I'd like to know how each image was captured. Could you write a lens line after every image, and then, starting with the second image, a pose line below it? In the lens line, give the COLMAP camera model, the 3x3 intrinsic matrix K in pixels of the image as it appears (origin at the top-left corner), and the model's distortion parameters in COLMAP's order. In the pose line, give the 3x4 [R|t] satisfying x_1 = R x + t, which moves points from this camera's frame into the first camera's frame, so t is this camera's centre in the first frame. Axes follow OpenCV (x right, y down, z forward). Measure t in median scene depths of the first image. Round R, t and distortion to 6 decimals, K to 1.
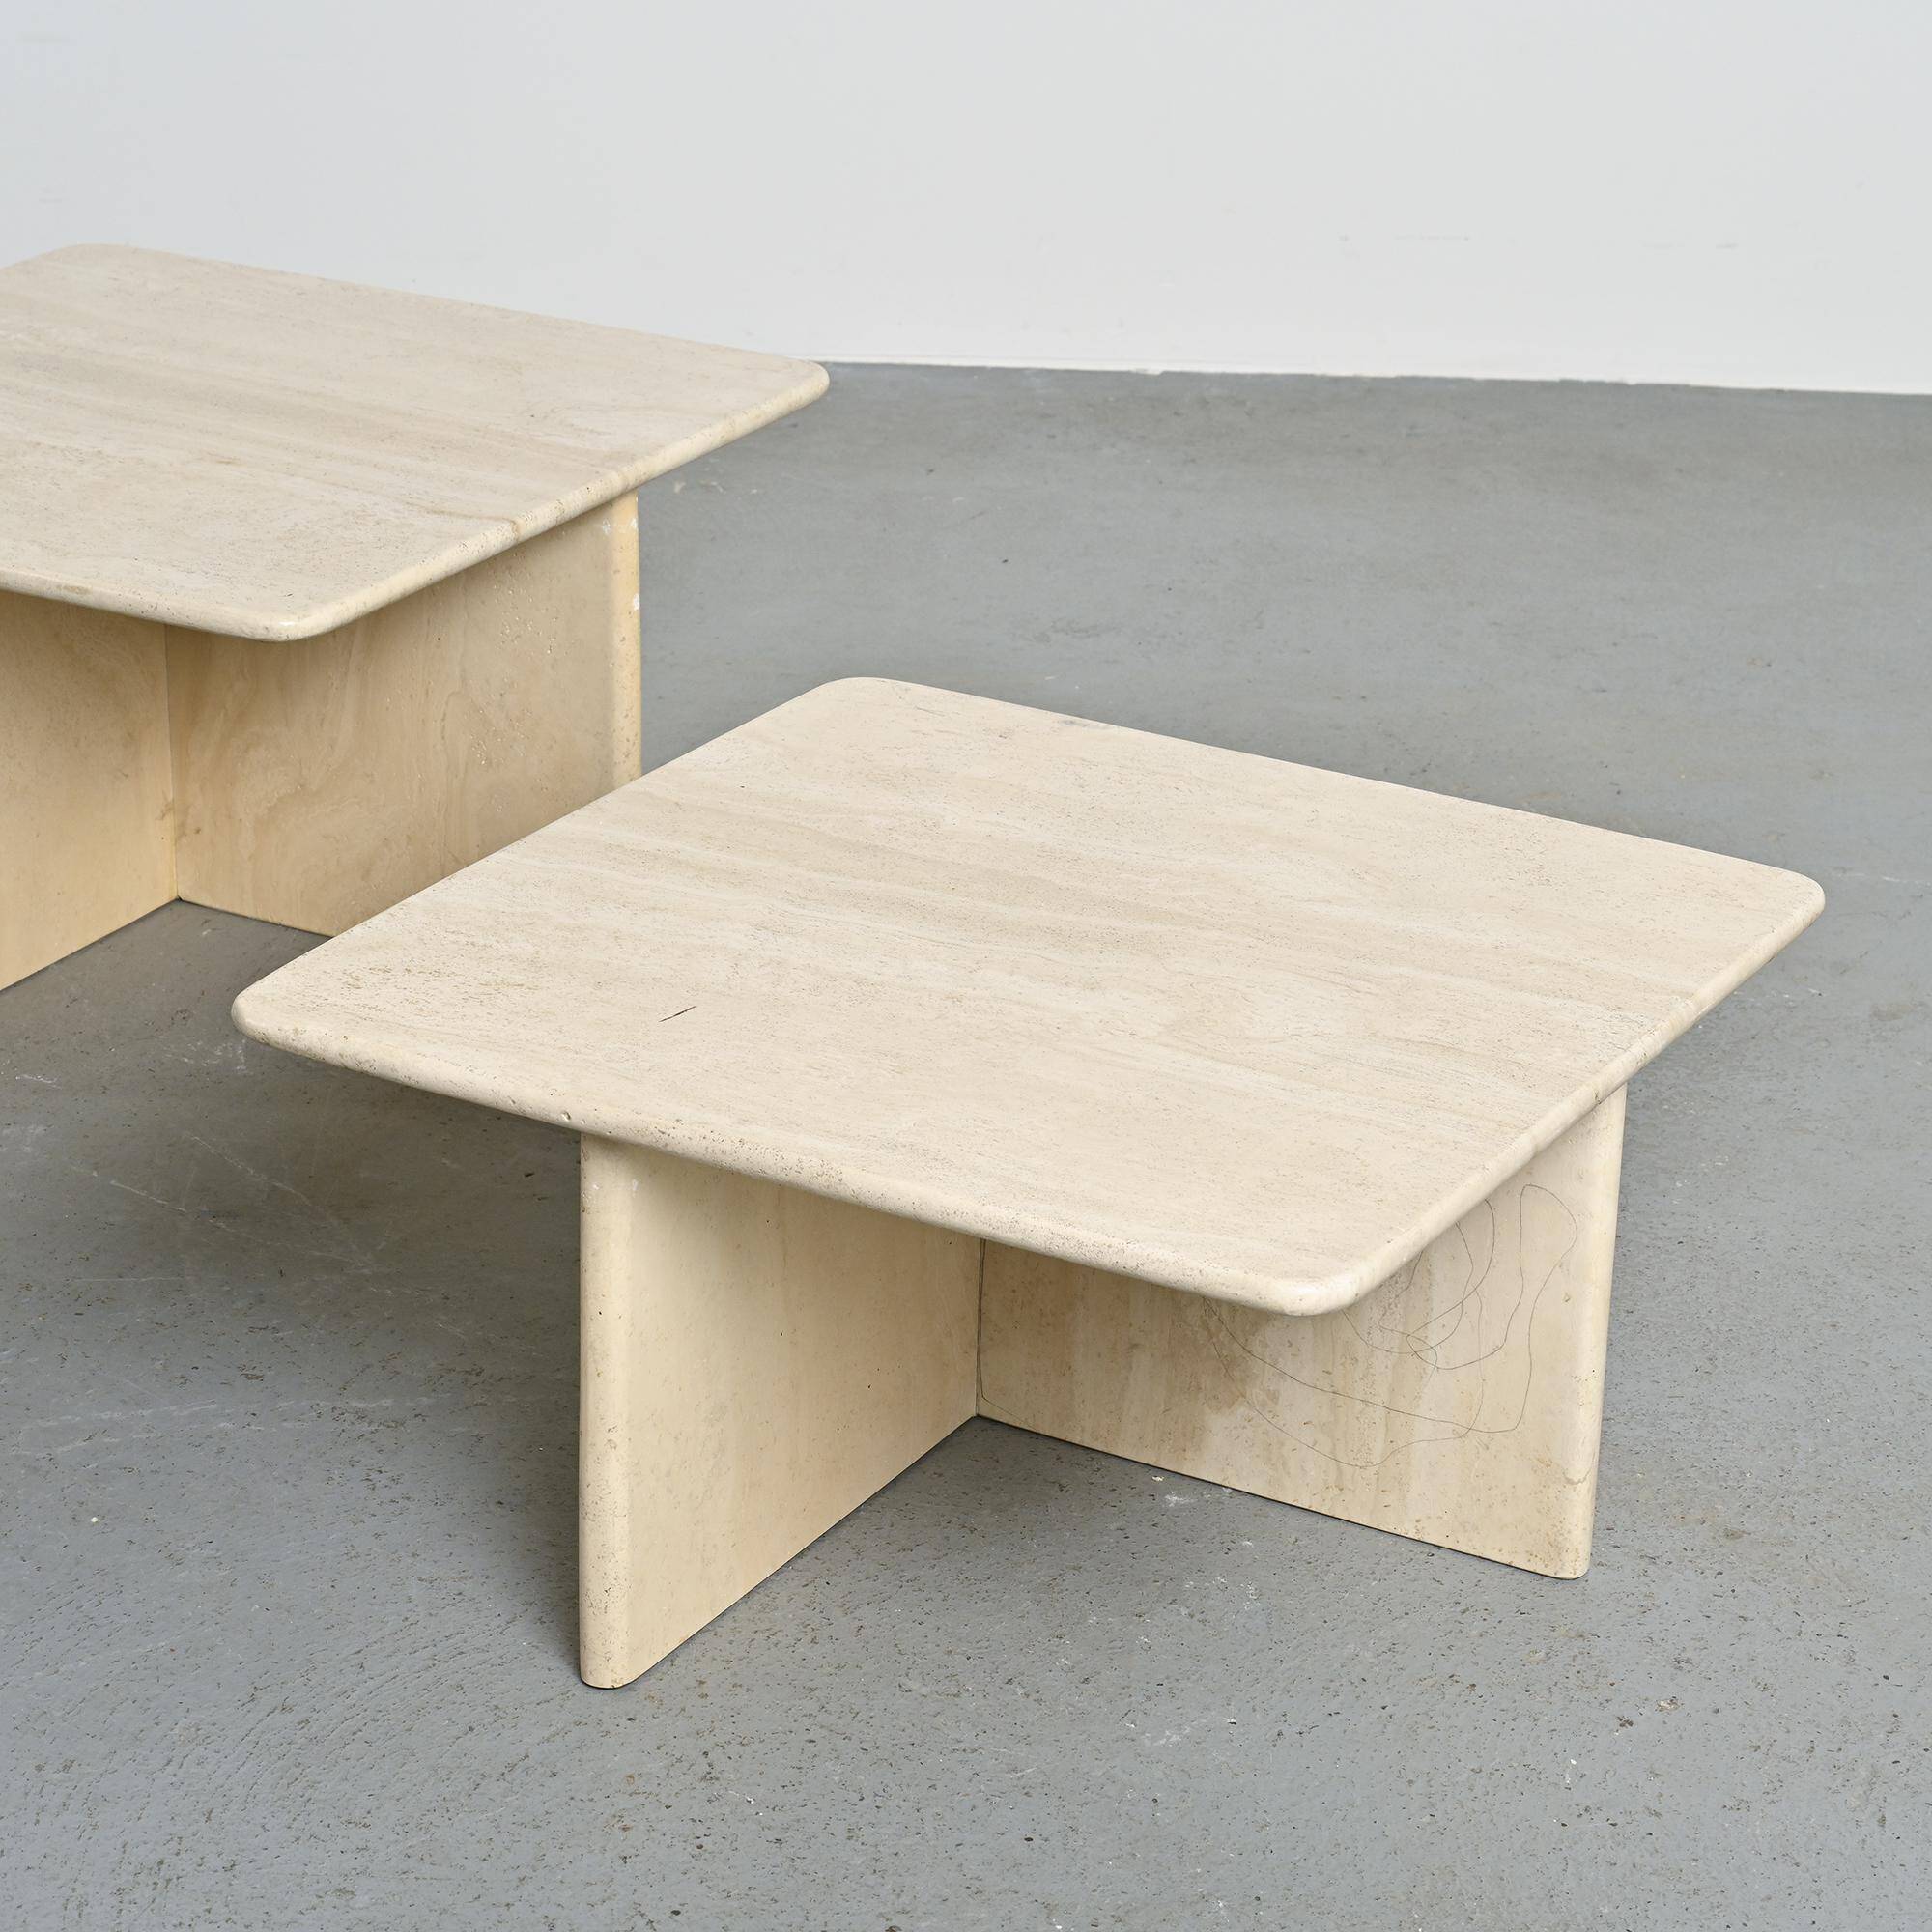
lens RADIAL K [[5225.4, 0, 966.0], [0, 5225.4, 966.0], [0, 0, 1]] dist [0.016248, -0.169284]
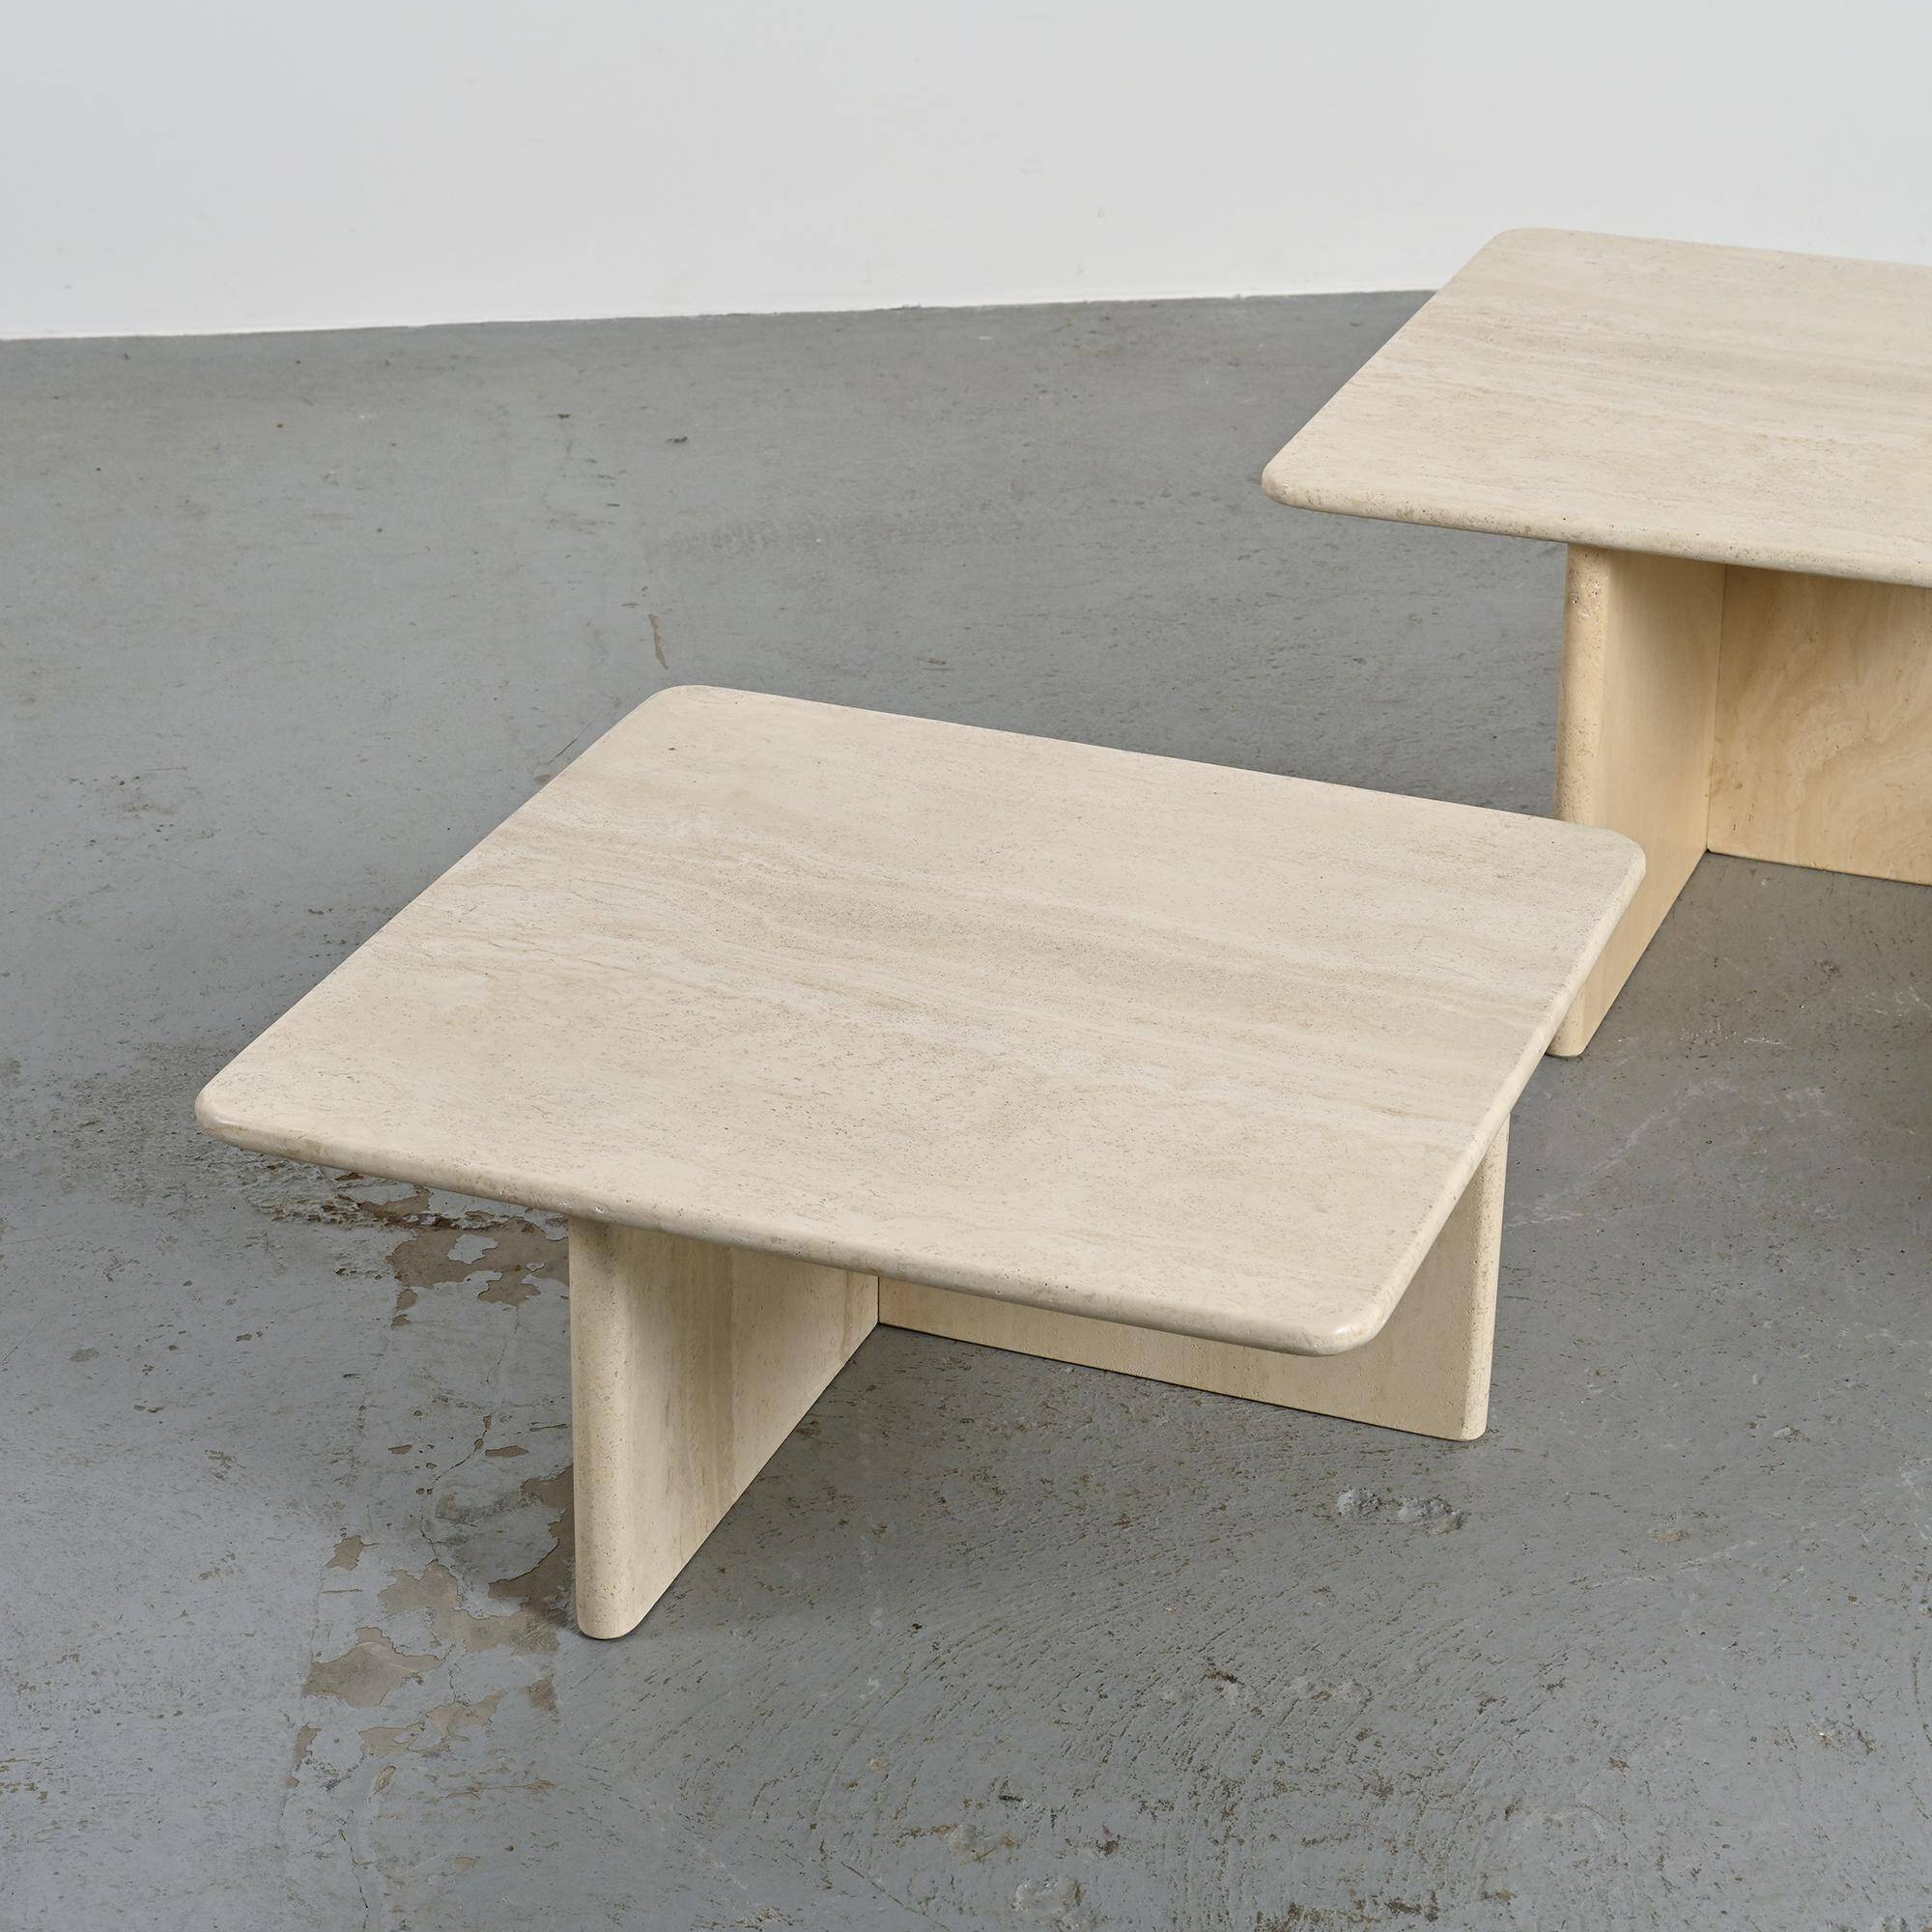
lens RADIAL K [[4614.7, 0, 966.0], [0, 4614.7, 966.0], [0, 0, 1]] dist [0.012625, -0.232869]
pose [[0.990491, -0.072253, 0.117075, -0.464217], [0.066287, 0.996334, 0.054084, -0.056638], [-0.120554, -0.045809, 0.991649, 0.106708]]
